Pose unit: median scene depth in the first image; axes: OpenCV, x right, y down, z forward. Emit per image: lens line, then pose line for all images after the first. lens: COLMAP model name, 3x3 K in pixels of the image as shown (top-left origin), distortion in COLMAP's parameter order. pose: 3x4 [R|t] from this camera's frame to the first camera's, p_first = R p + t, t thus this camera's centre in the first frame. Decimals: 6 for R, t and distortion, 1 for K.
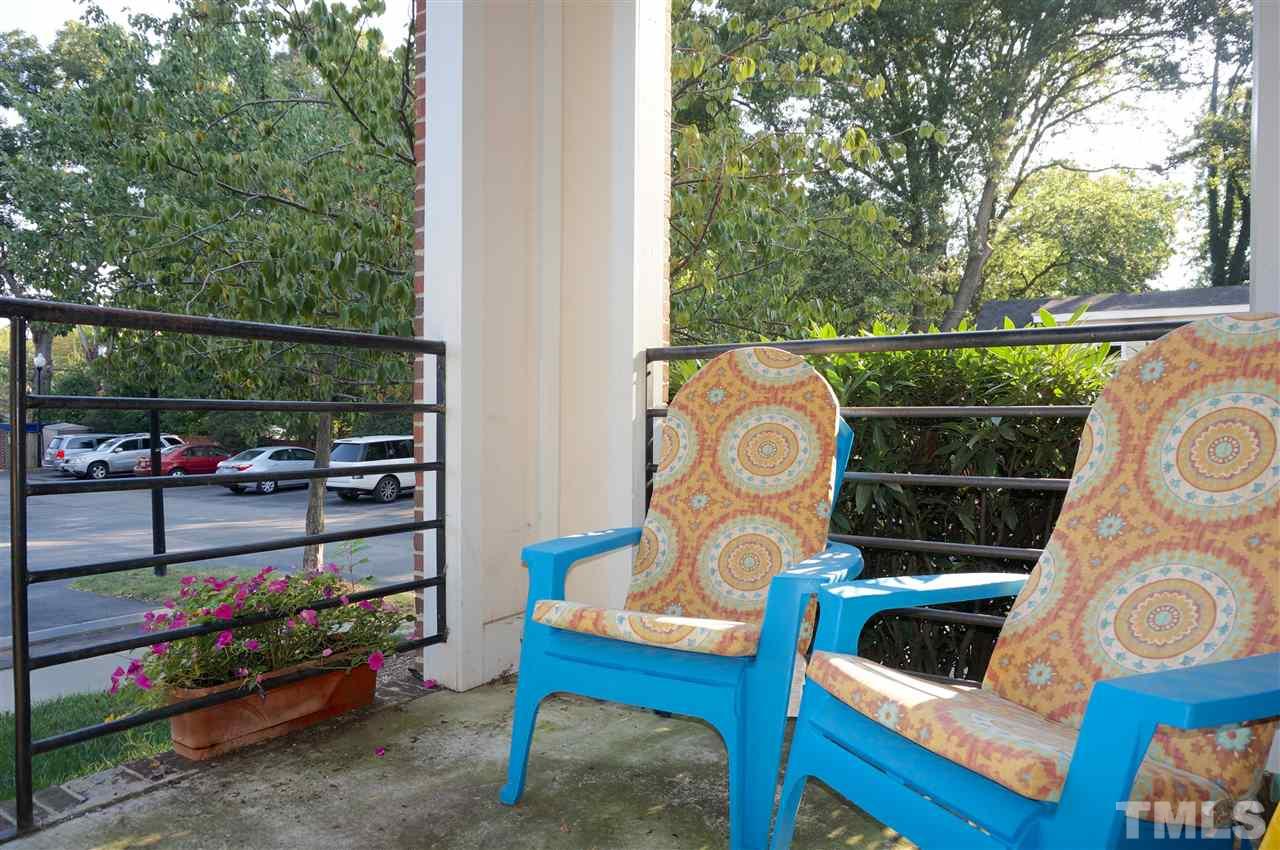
lens RADIAL K [[852.9, 0, 638.9], [0, 852.9, 434.8], [0, 0, 1]] dist [-0.052021, 0.040160]
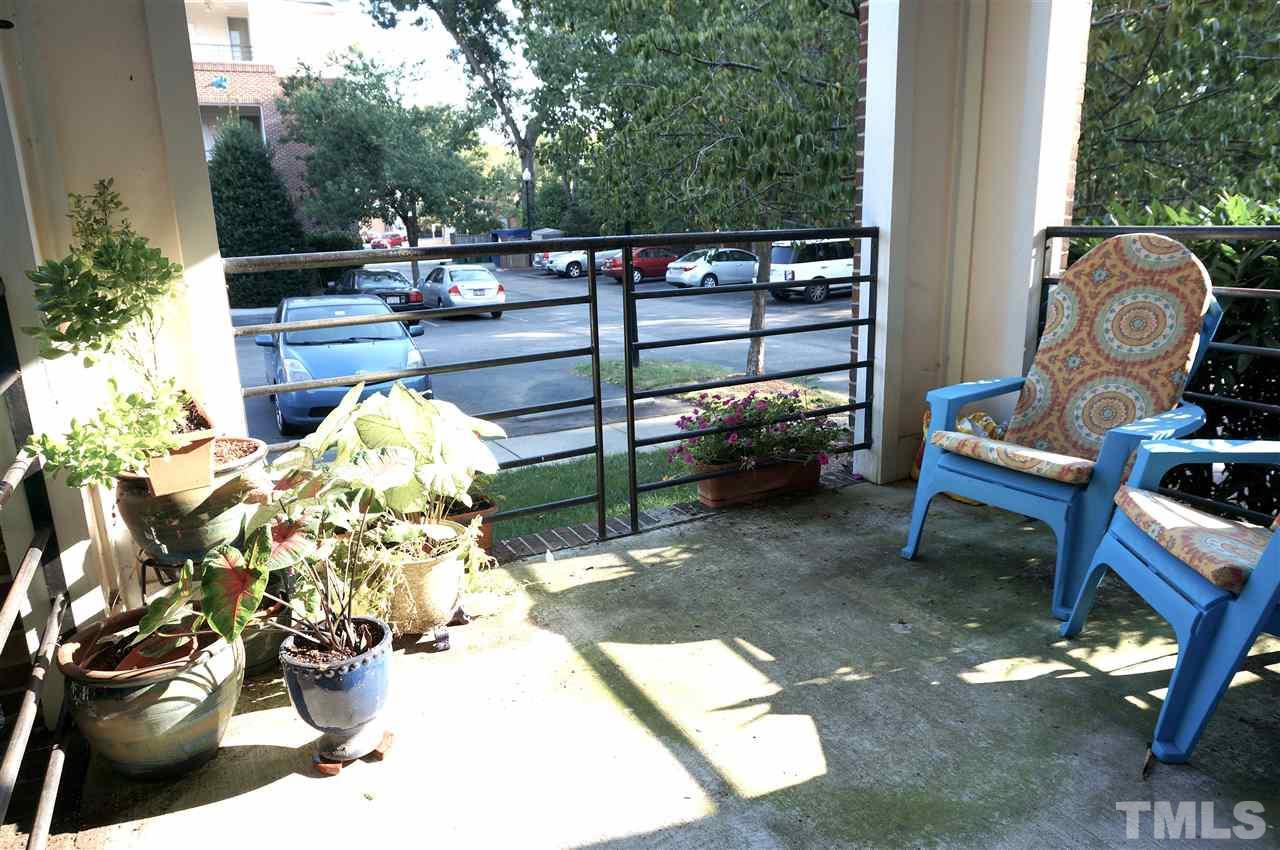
lens RADIAL K [[852.9, 0, 638.9], [0, 852.9, 434.8], [0, 0, 1]] dist [-0.052021, 0.040160]
pose [[0.883230, 0.088677, -0.460478, 0.086833], [0.024300, 0.971983, 0.233790, -0.127677], [0.468309, -0.217680, 0.856331, -0.413031]]
